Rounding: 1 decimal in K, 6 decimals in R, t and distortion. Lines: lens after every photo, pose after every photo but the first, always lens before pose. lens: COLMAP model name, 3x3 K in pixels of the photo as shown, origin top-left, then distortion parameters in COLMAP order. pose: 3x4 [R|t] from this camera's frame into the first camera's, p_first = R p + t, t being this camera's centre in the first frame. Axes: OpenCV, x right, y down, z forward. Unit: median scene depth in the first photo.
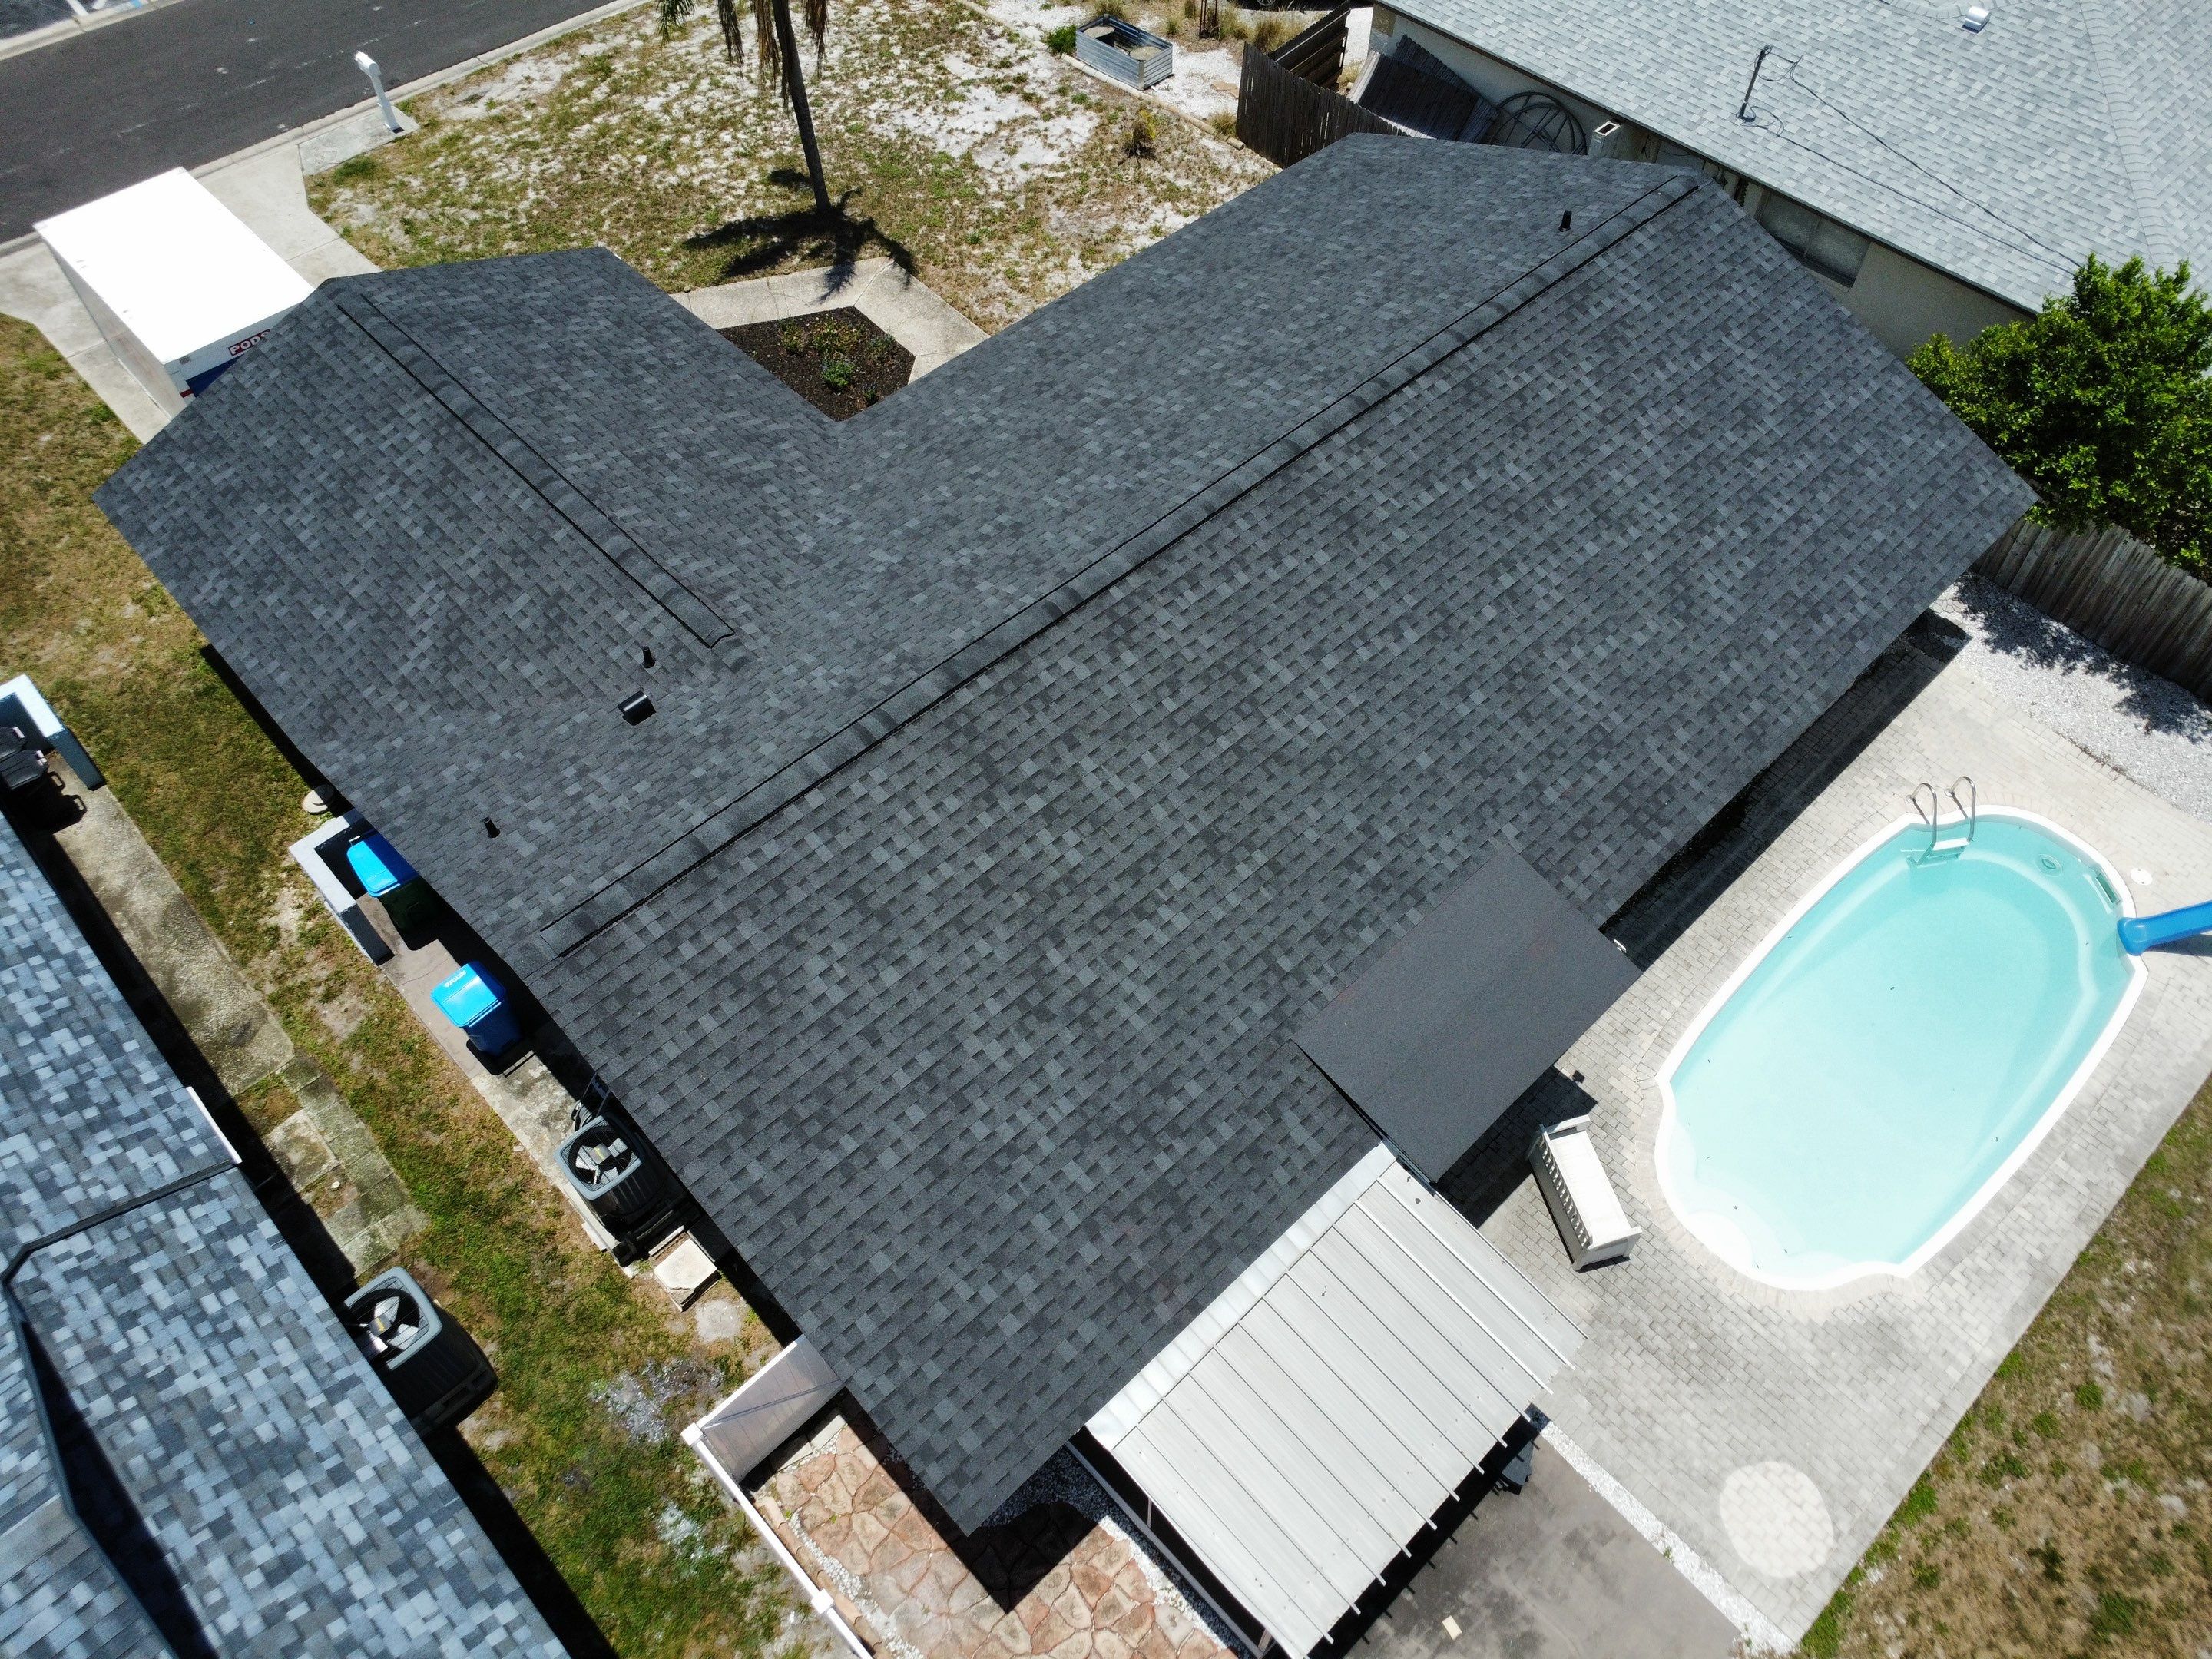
lens RADIAL K [[1607.8, 0, 1104.3], [0, 1607.8, 825.5], [0, 0, 1]] dist [-0.025724, -0.004335]
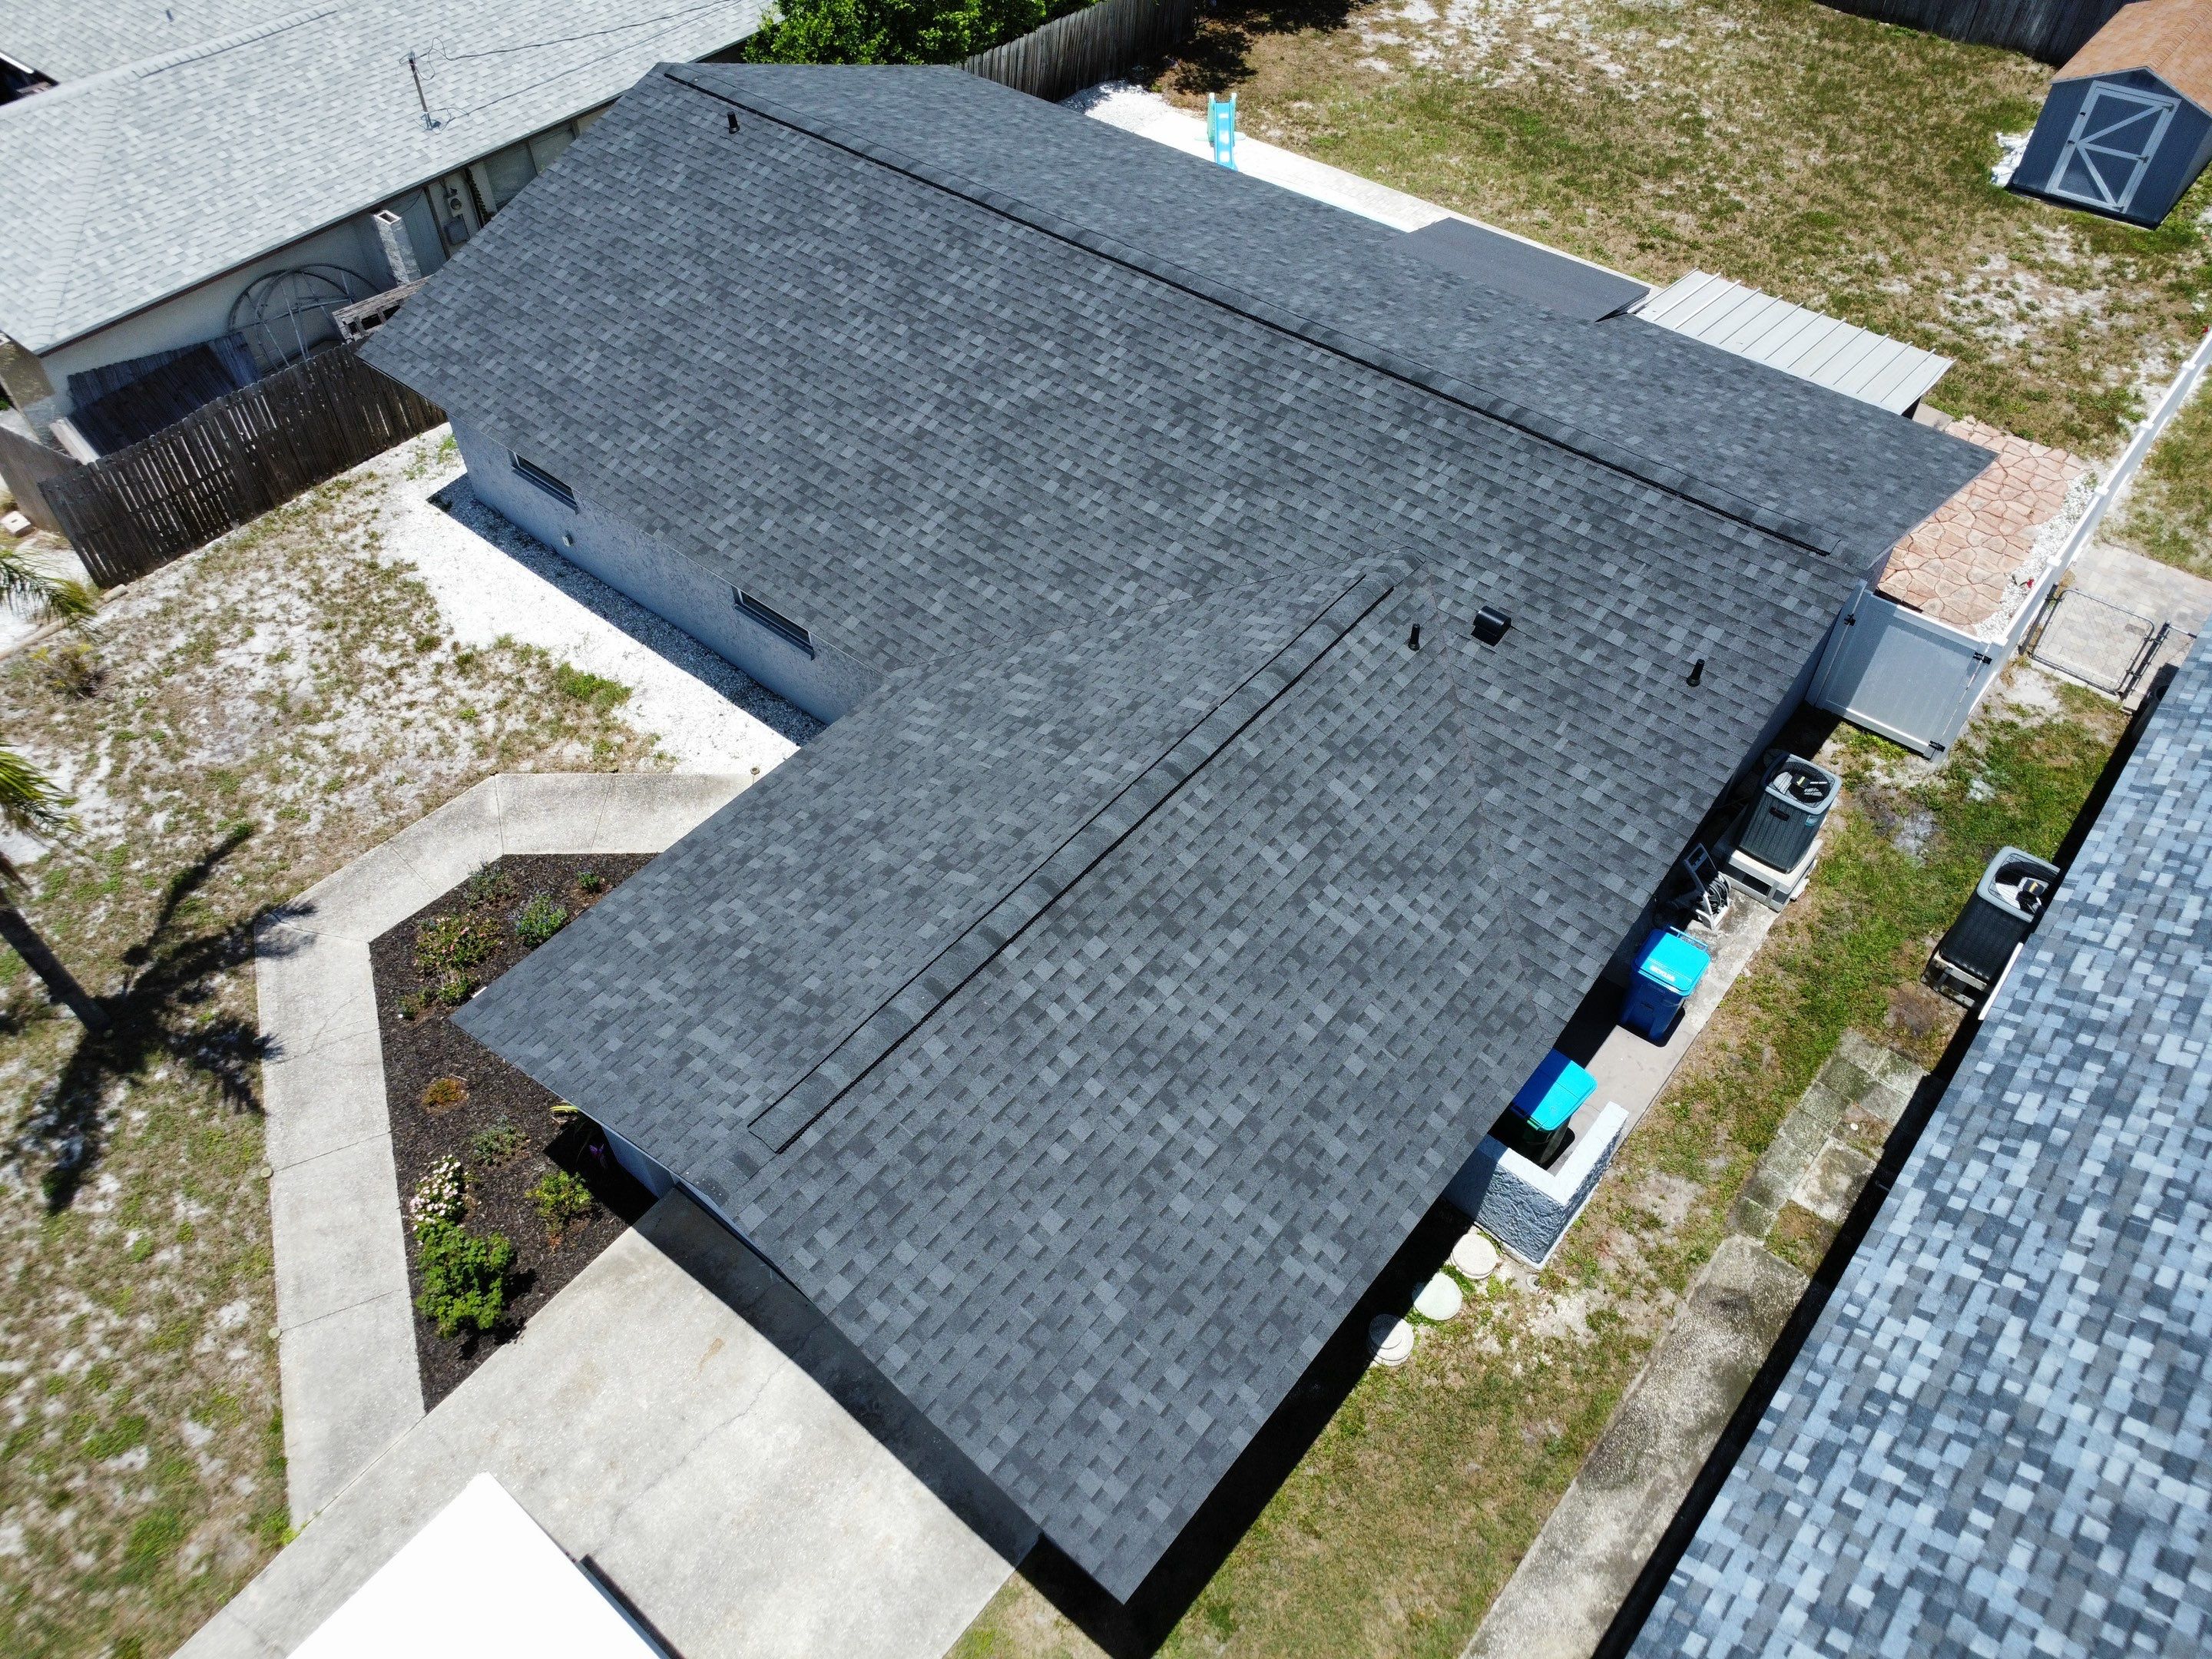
lens RADIAL K [[1607.8, 0, 1105.6], [0, 1607.8, 826.2], [0, 0, 1]] dist [-0.025724, -0.004335]
pose [[-0.115264, -0.739165, 0.663588, -0.940518], [0.807459, 0.319369, 0.495997, -0.659644], [-0.578553, 0.592991, 0.560034, 0.641735]]
